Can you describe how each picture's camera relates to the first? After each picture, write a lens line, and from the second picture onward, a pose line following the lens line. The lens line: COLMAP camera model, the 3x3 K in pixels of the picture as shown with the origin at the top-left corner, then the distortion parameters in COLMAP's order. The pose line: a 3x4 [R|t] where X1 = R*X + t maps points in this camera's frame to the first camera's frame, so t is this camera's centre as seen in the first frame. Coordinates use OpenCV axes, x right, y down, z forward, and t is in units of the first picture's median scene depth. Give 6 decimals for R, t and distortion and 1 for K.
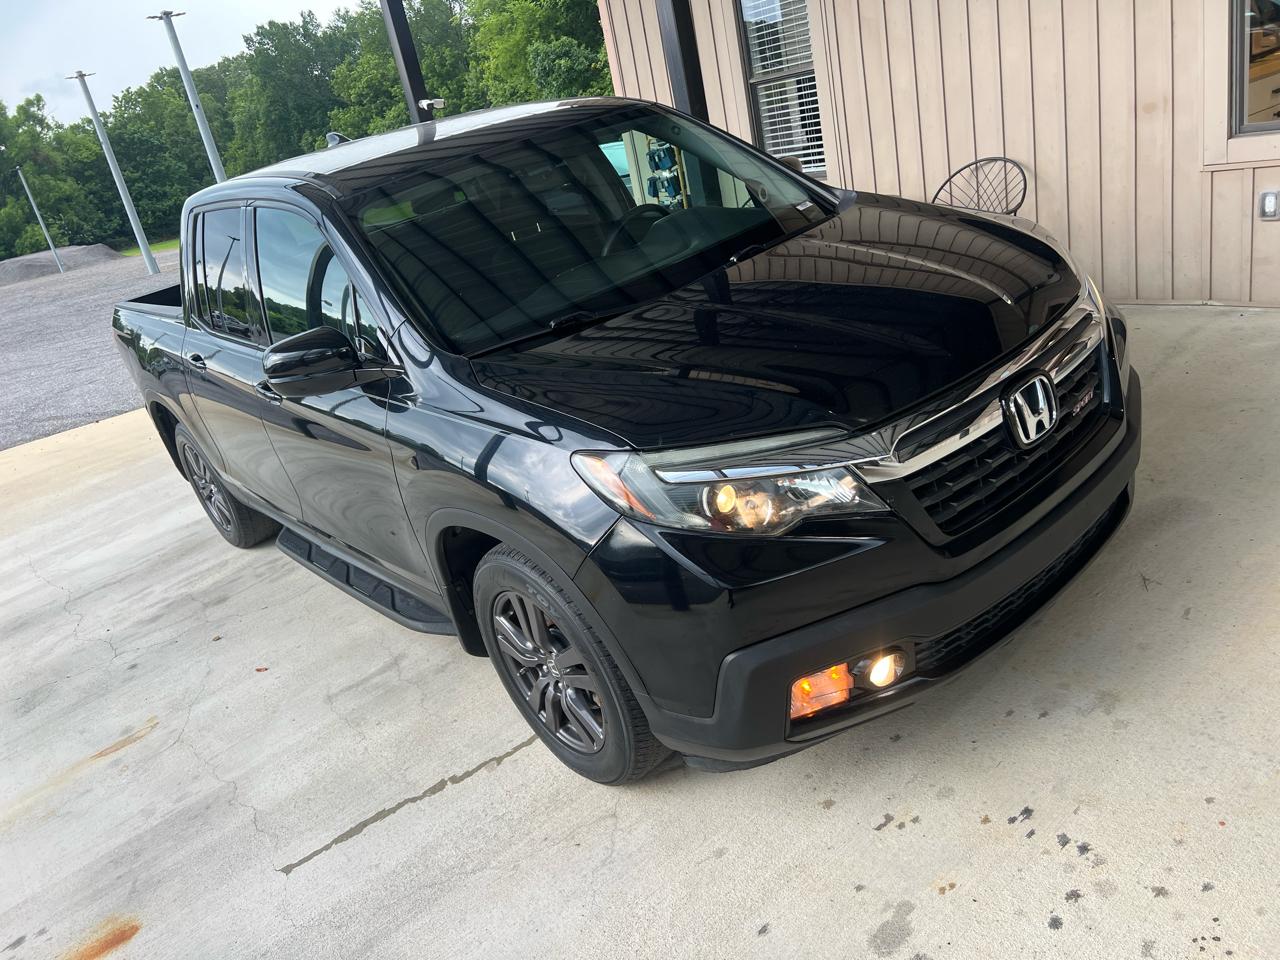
lens RADIAL K [[965.9, 0, 658.4], [0, 965.9, 478.7], [0, 0, 1]] dist [0.049951, -0.056777]
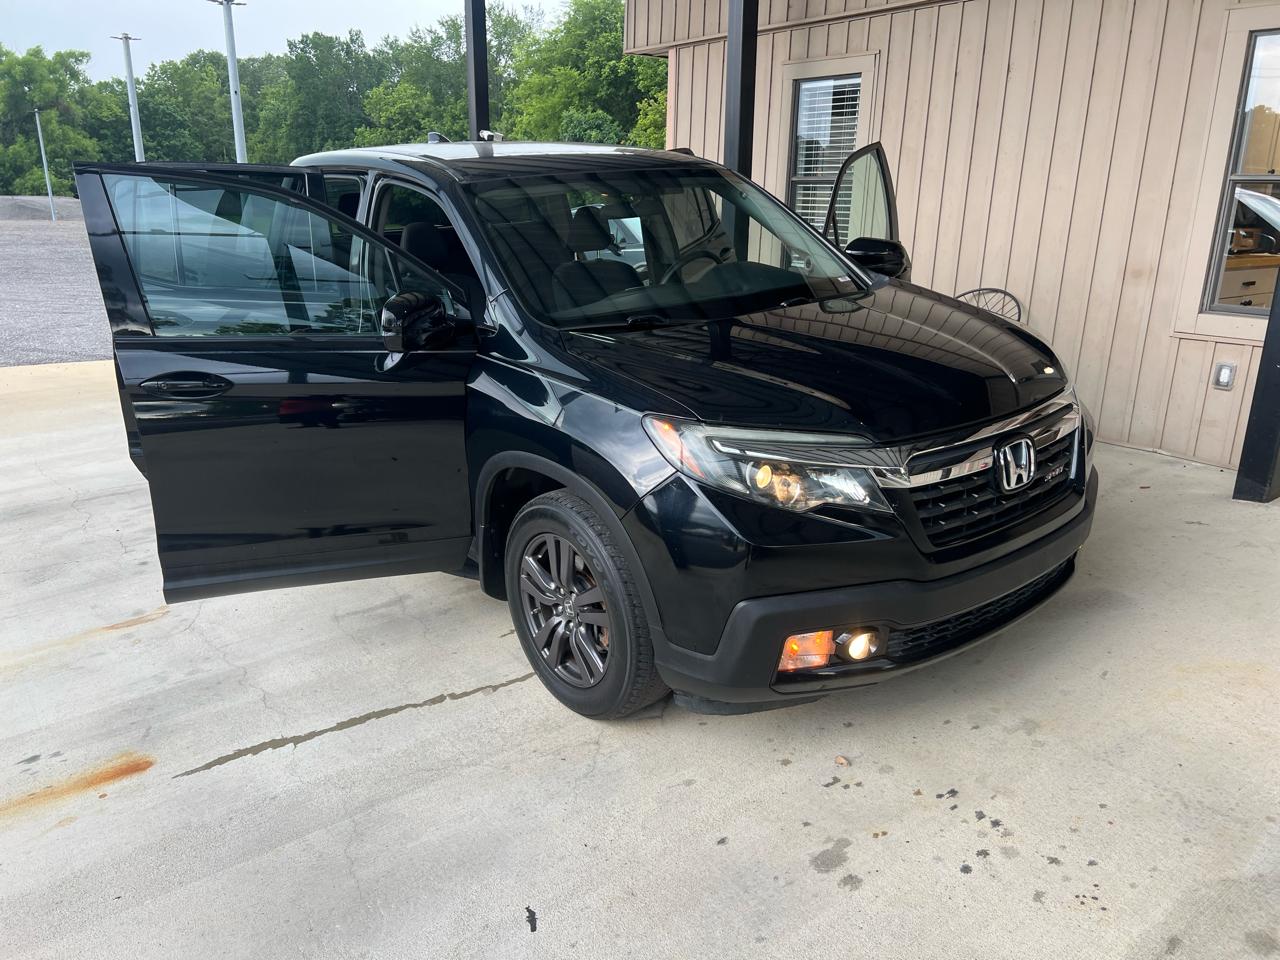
lens RADIAL K [[964.7, 0, 654.0], [0, 964.7, 483.4], [0, 0, 1]] dist [0.043187, -0.045057]
pose [[0.977045, 0.208149, 0.045361, -0.085509], [-0.204147, 0.975673, -0.079916, 0.112380], [-0.060892, 0.068821, 0.995769, -0.142343]]
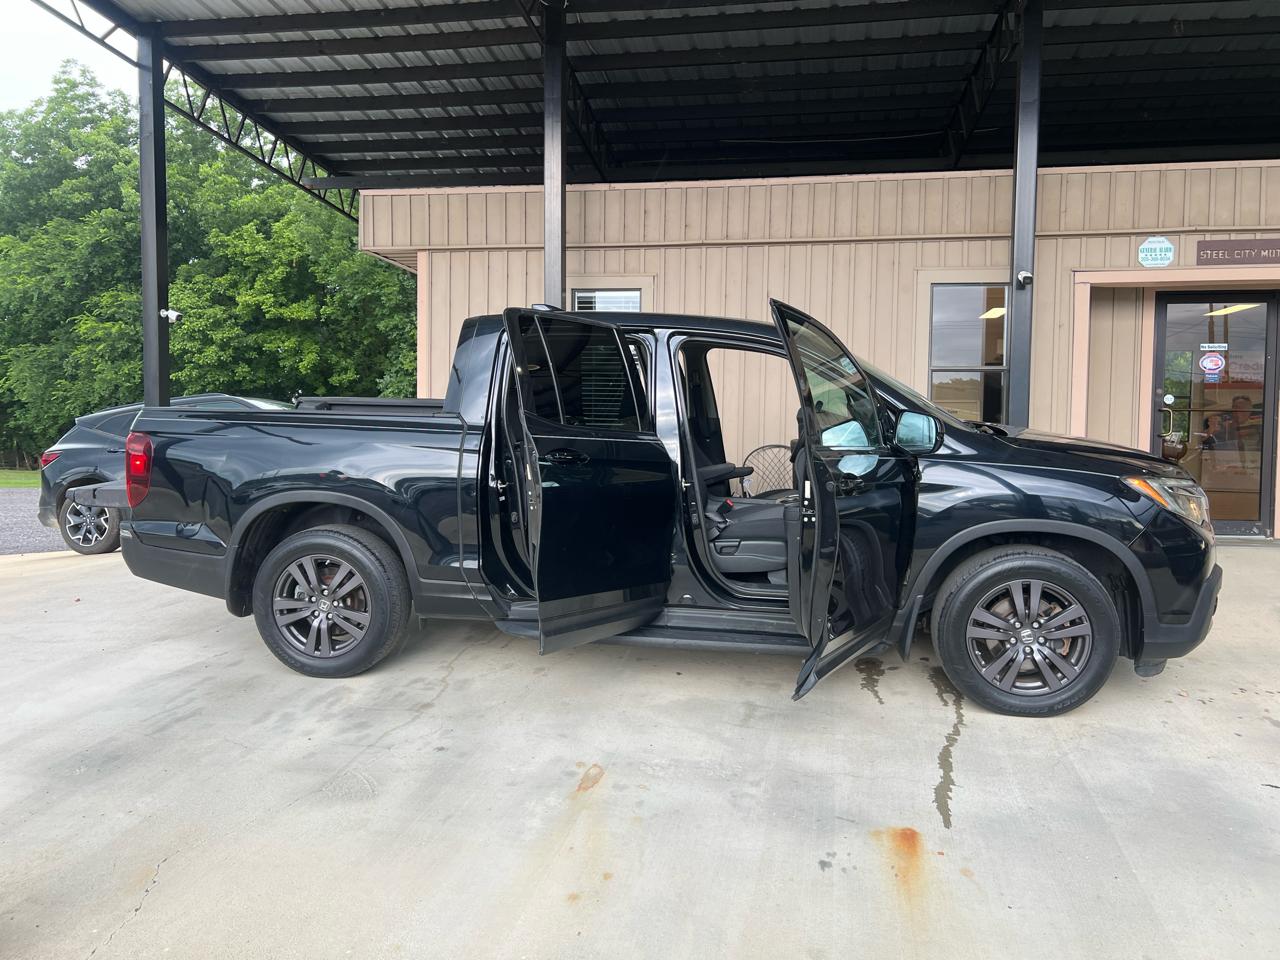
lens RADIAL K [[959.4, 0, 640.0], [0, 959.4, 480.0], [0, 0, 1]] dist [0.053035, -0.059734]
pose [[0.739715, 0.168851, 0.651392, -1.481780], [0.081364, 0.938462, -0.335661, 0.394367], [-0.667983, 0.301293, 0.680456, 0.263446]]
